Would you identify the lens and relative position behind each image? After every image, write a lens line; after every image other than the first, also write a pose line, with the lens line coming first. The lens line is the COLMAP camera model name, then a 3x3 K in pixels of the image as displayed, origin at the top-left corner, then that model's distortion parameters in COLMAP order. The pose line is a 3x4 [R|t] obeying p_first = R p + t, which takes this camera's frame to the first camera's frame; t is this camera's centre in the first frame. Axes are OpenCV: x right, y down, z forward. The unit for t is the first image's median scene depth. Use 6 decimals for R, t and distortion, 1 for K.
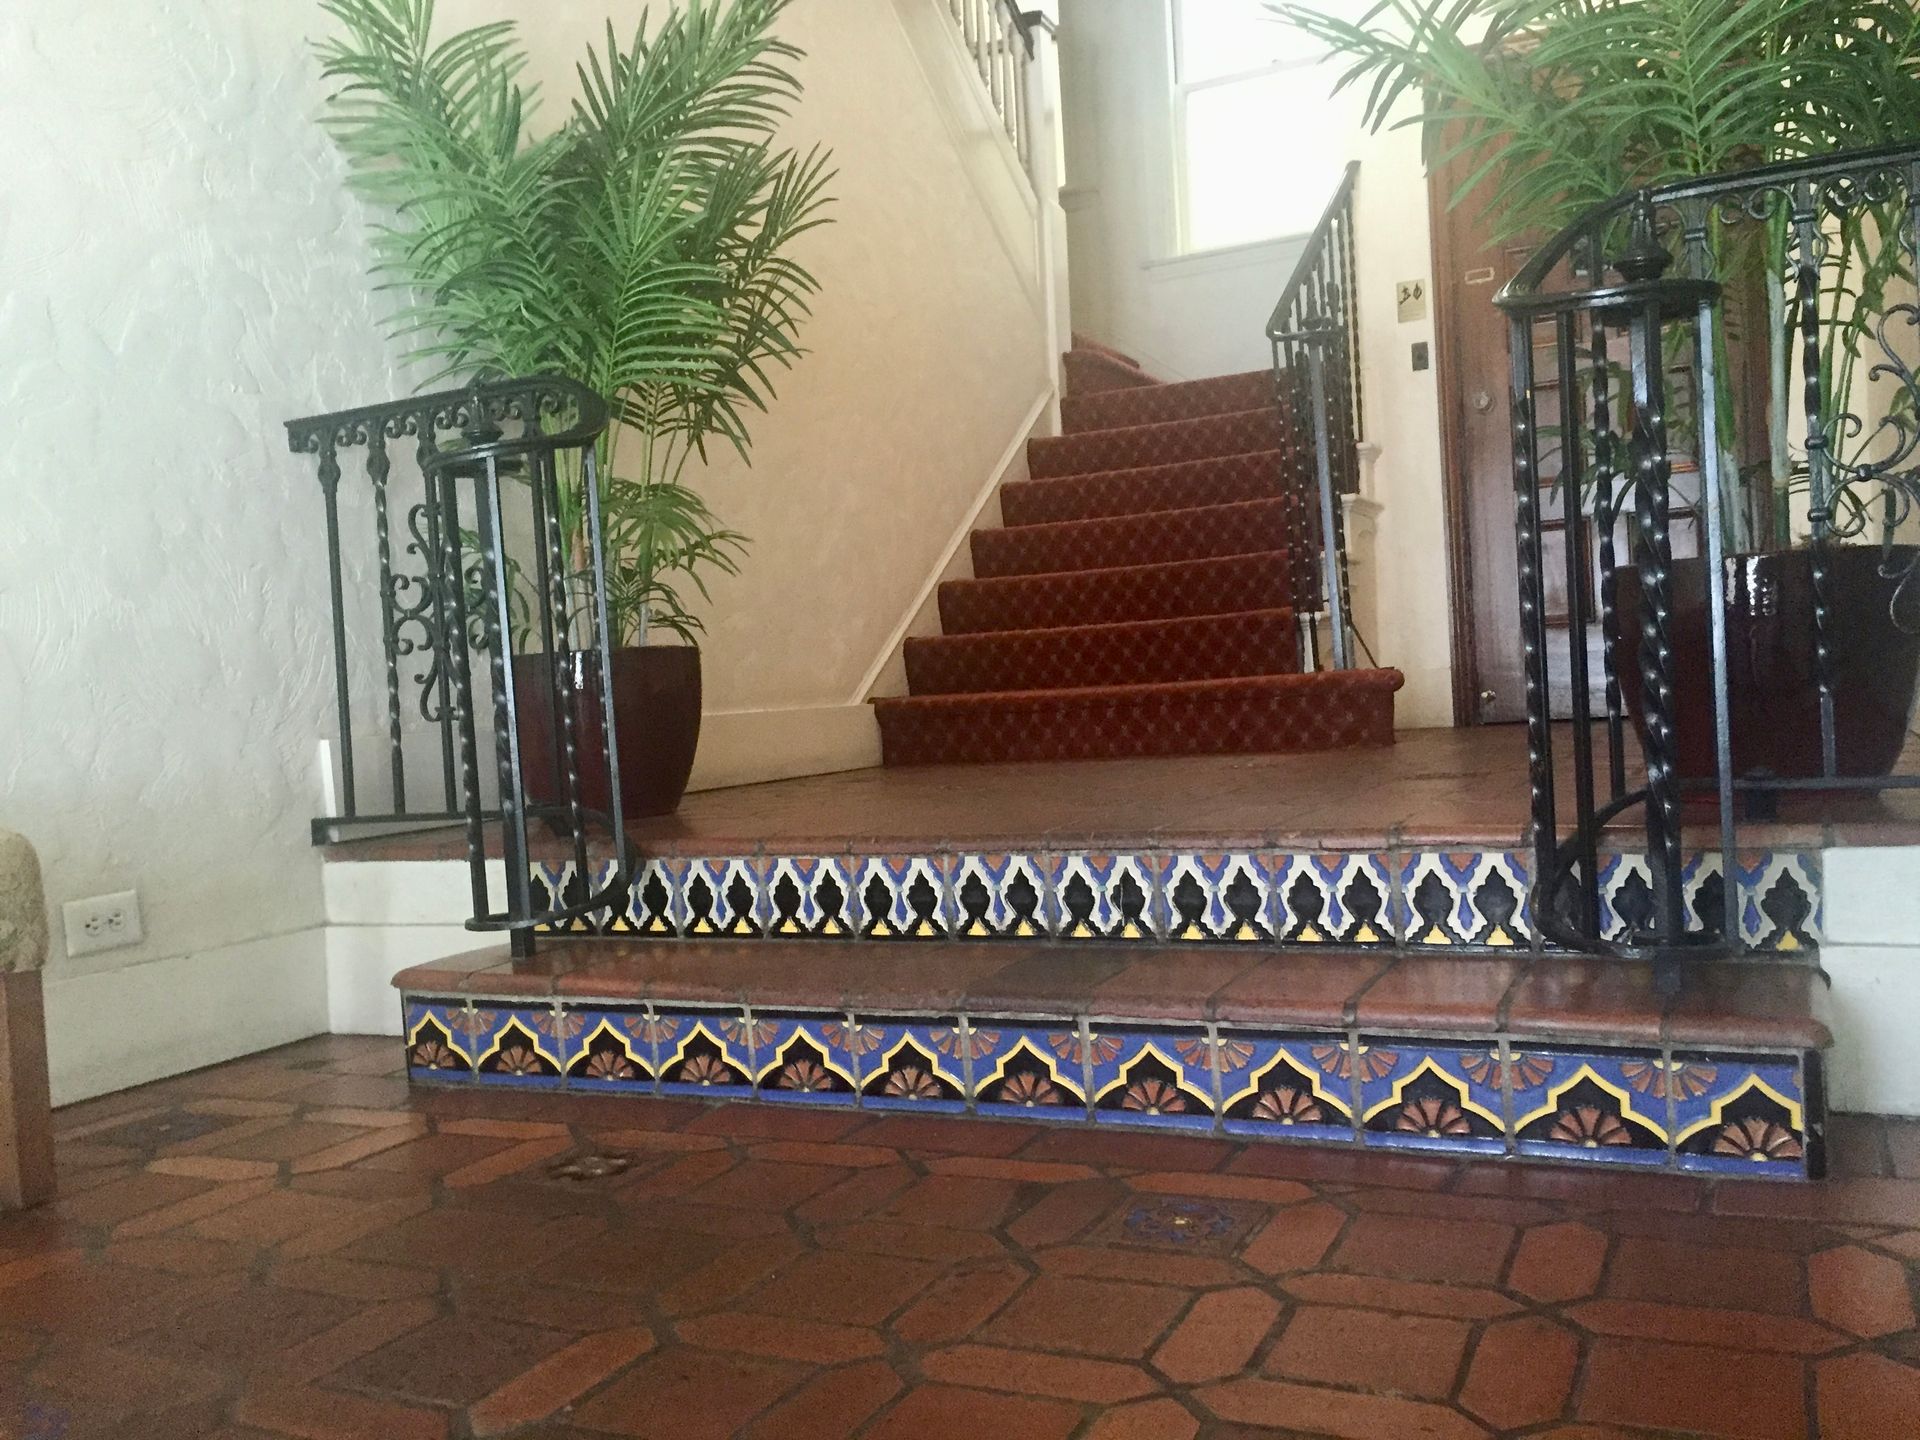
lens RADIAL K [[1623.9, 0, 960.0], [0, 1623.9, 720.0], [0, 0, 1]] dist [0.073314, -0.130349]
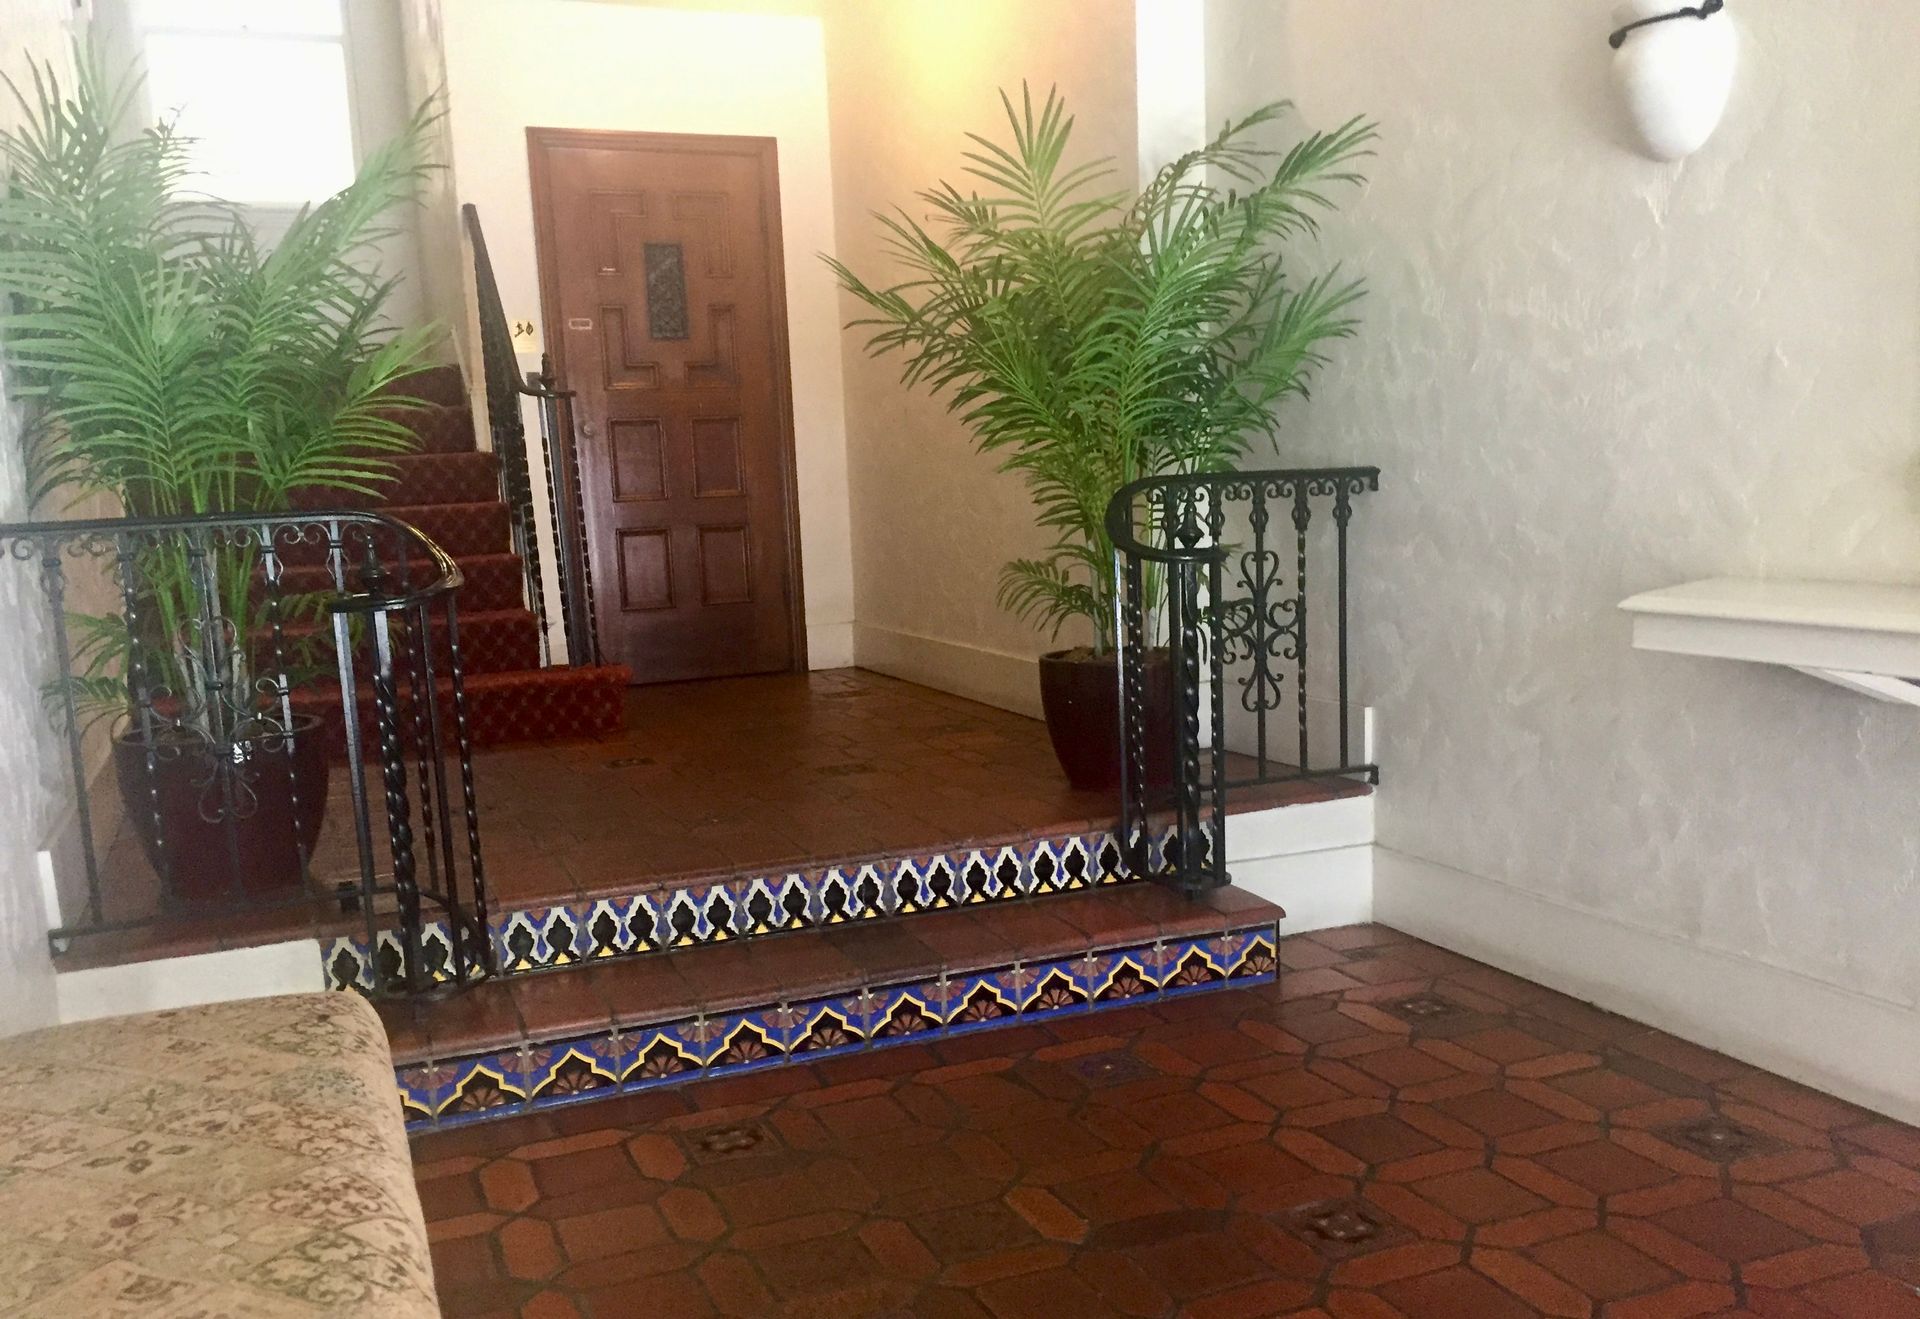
lens RADIAL K [[1650.2, 0, 960.0], [0, 1650.2, 659.5], [0, 0, 1]] dist [0.007010, 0.003249]
pose [[0.666127, -0.050693, 0.744114, -0.997884], [0.015881, 0.998425, 0.053801, -0.194013], [-0.745670, -0.024021, 0.665883, -0.091569]]
